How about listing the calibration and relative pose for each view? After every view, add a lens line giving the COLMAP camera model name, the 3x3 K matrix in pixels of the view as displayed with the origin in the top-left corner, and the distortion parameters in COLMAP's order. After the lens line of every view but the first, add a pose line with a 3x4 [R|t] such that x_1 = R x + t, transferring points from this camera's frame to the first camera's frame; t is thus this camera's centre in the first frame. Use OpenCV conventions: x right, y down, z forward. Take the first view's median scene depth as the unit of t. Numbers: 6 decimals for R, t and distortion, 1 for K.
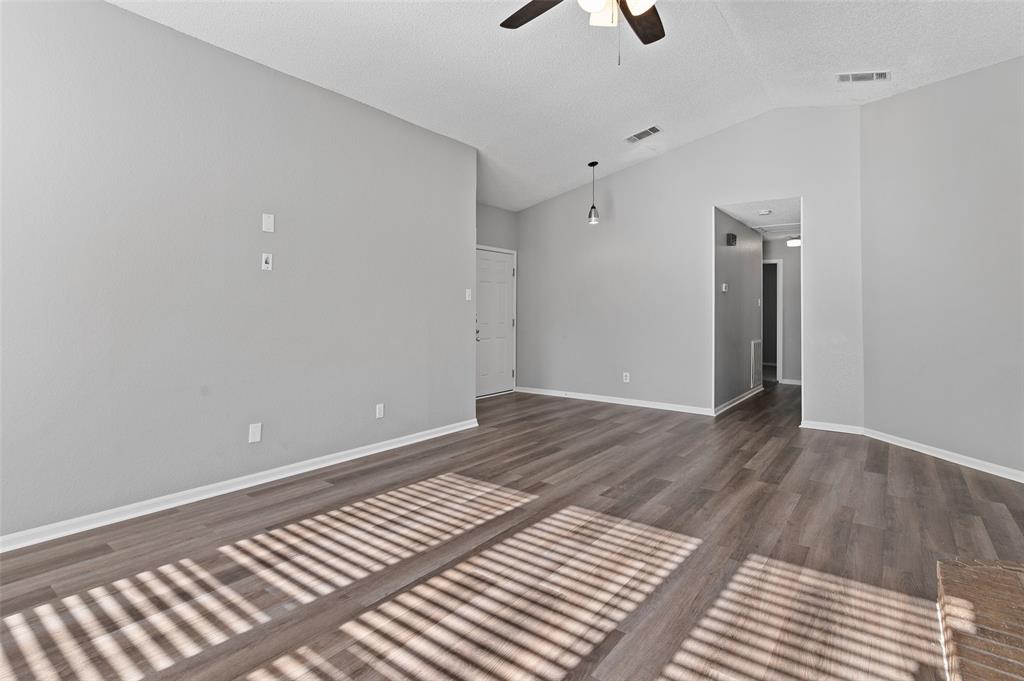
lens RADIAL K [[505.0, 0, 514.3], [0, 505.0, 305.6], [0, 0, 1]] dist [-0.004940, -0.000491]
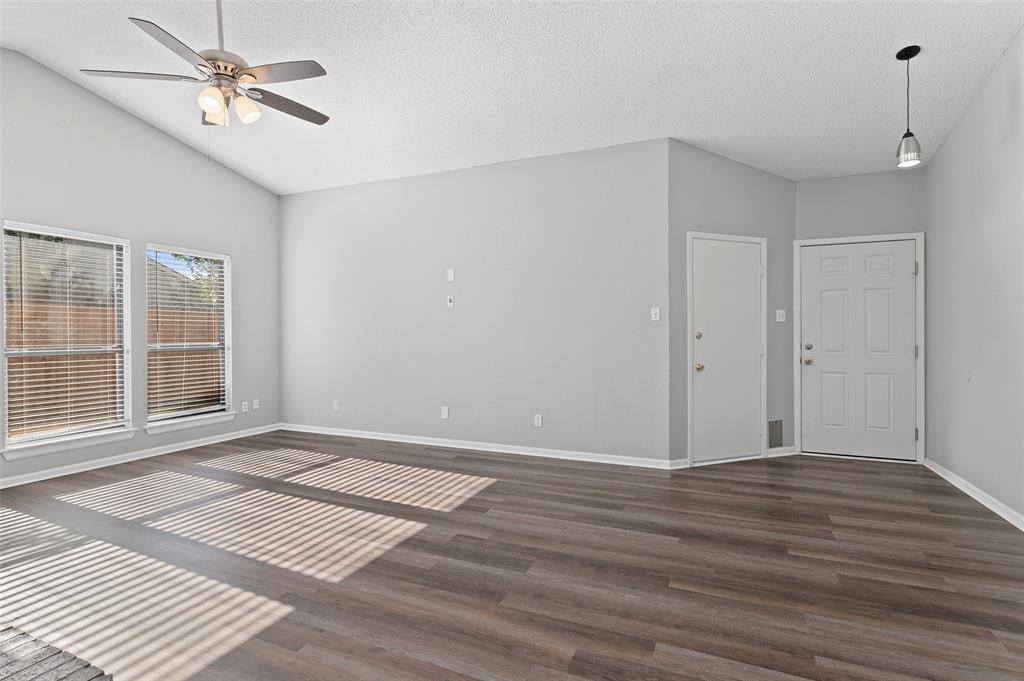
lens RADIAL K [[495.9, 0, 515.1], [0, 495.9, 342.8], [0, 0, 1]] dist [-0.002882, -0.000386]
pose [[0.235045, 0.011927, -0.971911, 1.388497], [0.013160, 0.999794, 0.015451, 0.023739], [0.971895, -0.016422, 0.234840, 1.173887]]
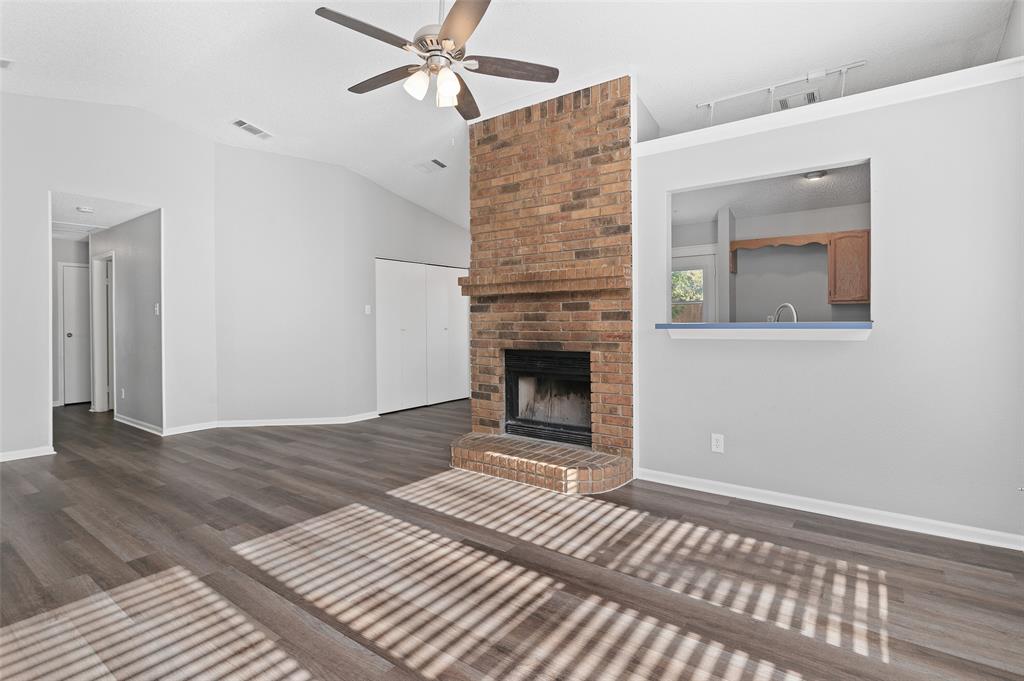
lens RADIAL K [[501.5, 0, 510.6], [0, 501.5, 321.5], [0, 0, 1]] dist [-0.003193, -0.000349]
pose [[-0.005493, -0.007888, 0.999954, -0.927086], [-0.003893, 0.999961, 0.007866, 0.000324], [-0.999977, -0.003850, -0.005524, 0.656513]]
